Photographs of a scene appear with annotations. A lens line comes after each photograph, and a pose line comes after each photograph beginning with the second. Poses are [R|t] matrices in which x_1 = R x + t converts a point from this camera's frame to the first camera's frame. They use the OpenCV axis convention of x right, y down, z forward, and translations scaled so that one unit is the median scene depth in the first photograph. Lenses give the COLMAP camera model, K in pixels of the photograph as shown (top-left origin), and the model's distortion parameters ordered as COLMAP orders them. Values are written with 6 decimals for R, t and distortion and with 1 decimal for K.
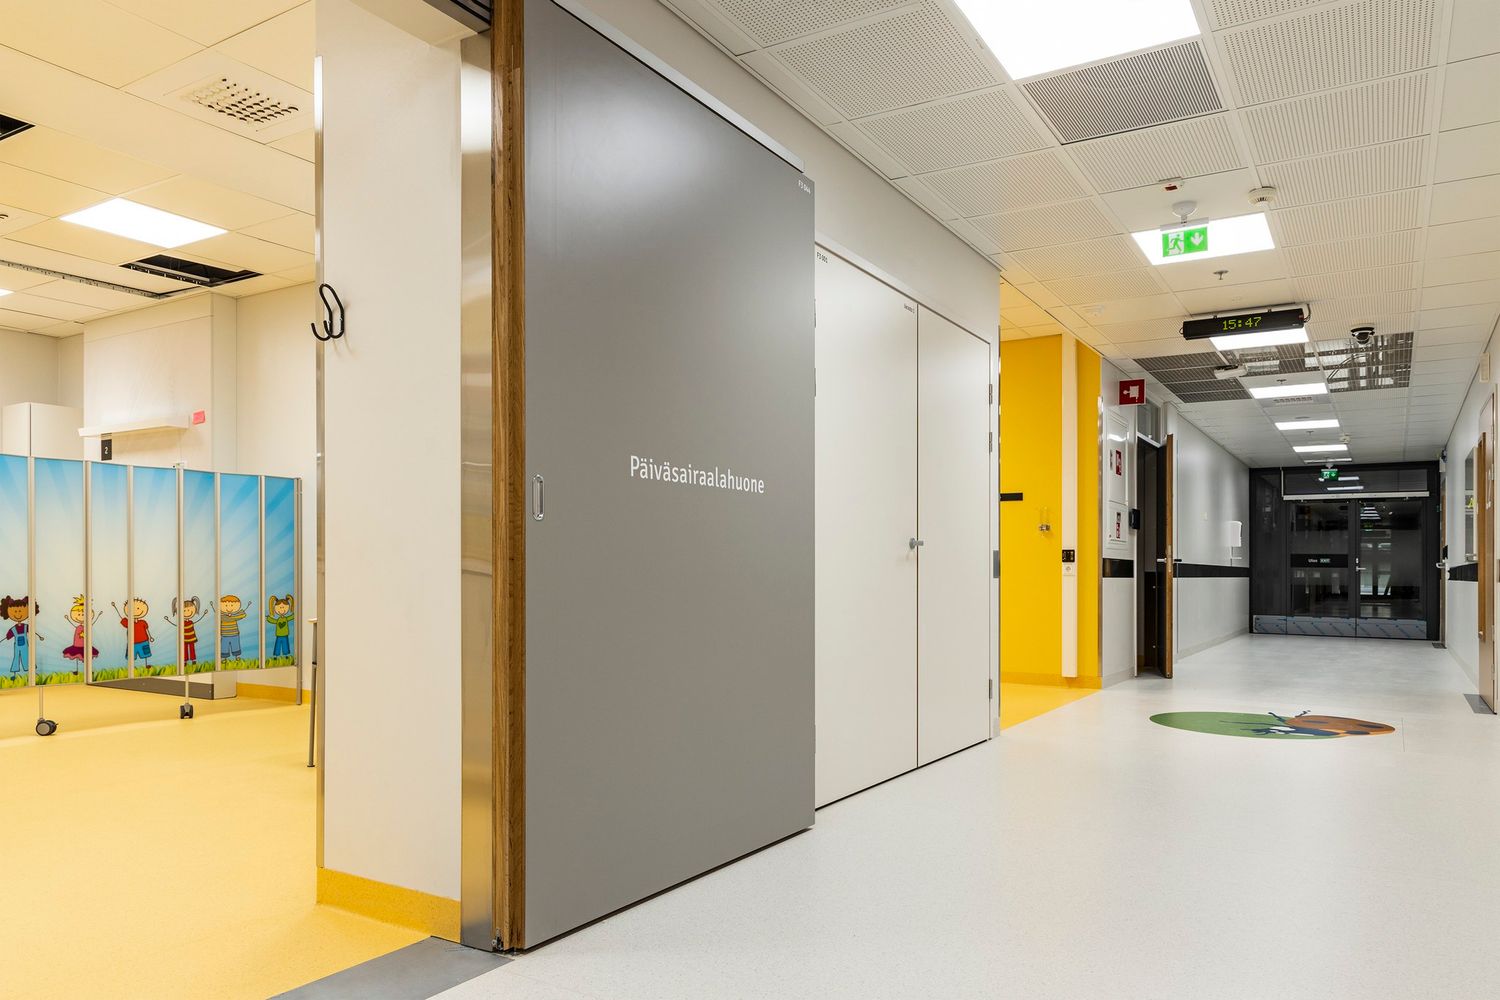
lens RADIAL K [[1078.7, 0, 752.7], [0, 1078.7, 533.8], [0, 0, 1]] dist [0.032204, -0.000730]
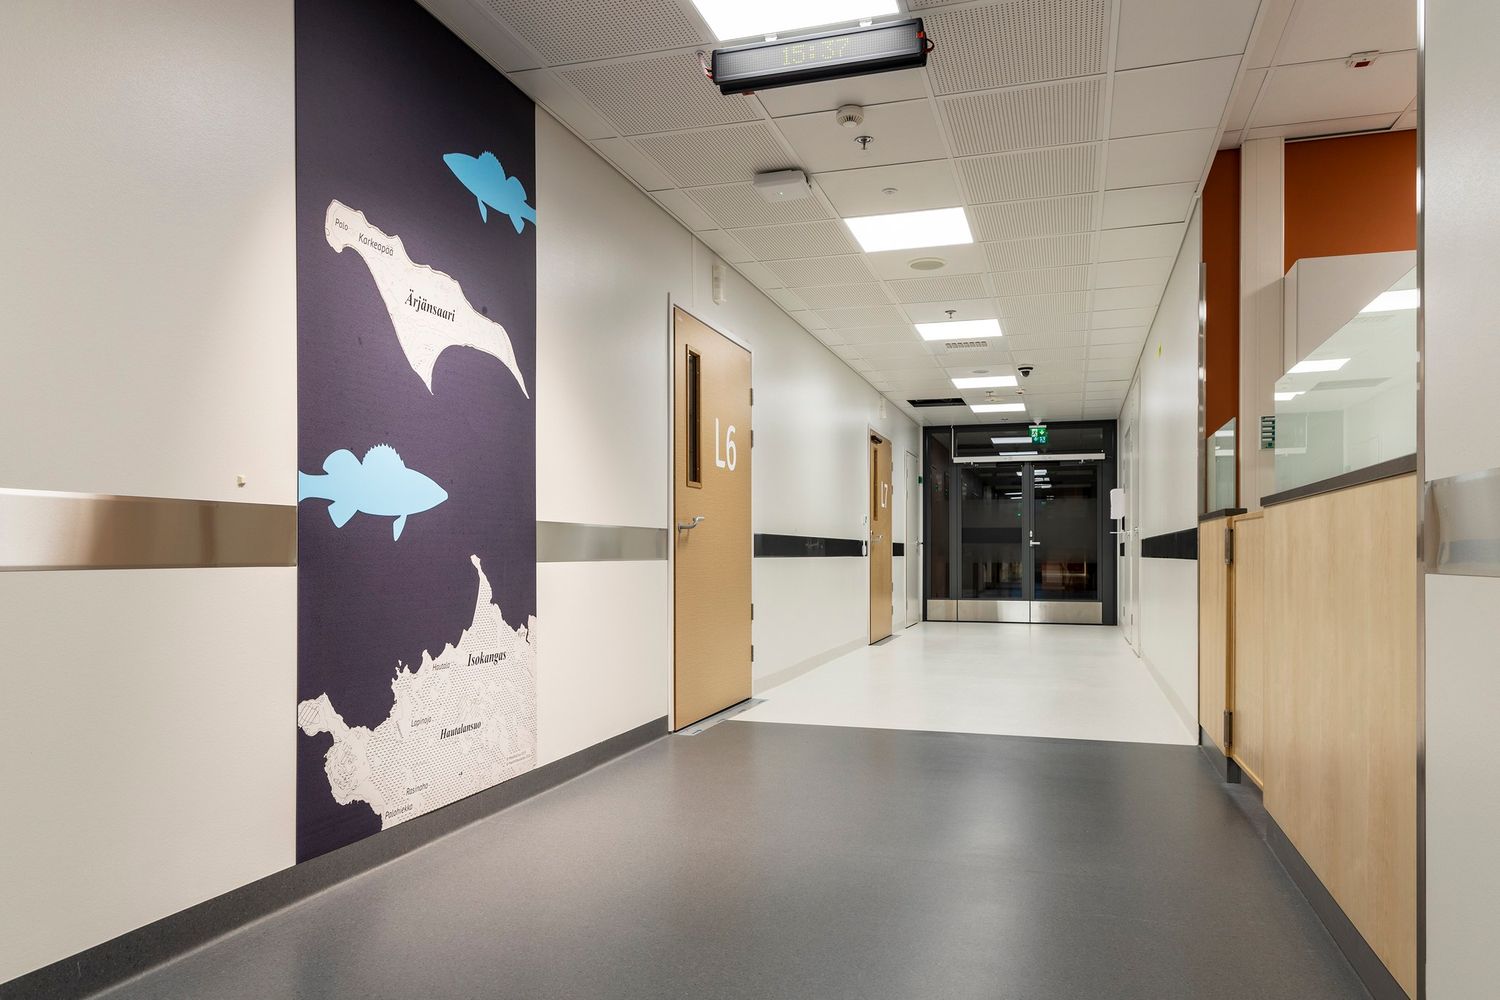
lens RADIAL K [[1078.7, 0, 752.7], [0, 1078.7, 533.8], [0, 0, 1]] dist [0.032204, -0.000730]
pose [[0.970446, -0.002341, 0.241307, 0.140320], [-0.001640, 0.999866, 0.016295, 0.009728], [-0.241313, -0.016209, 0.970312, 0.235848]]
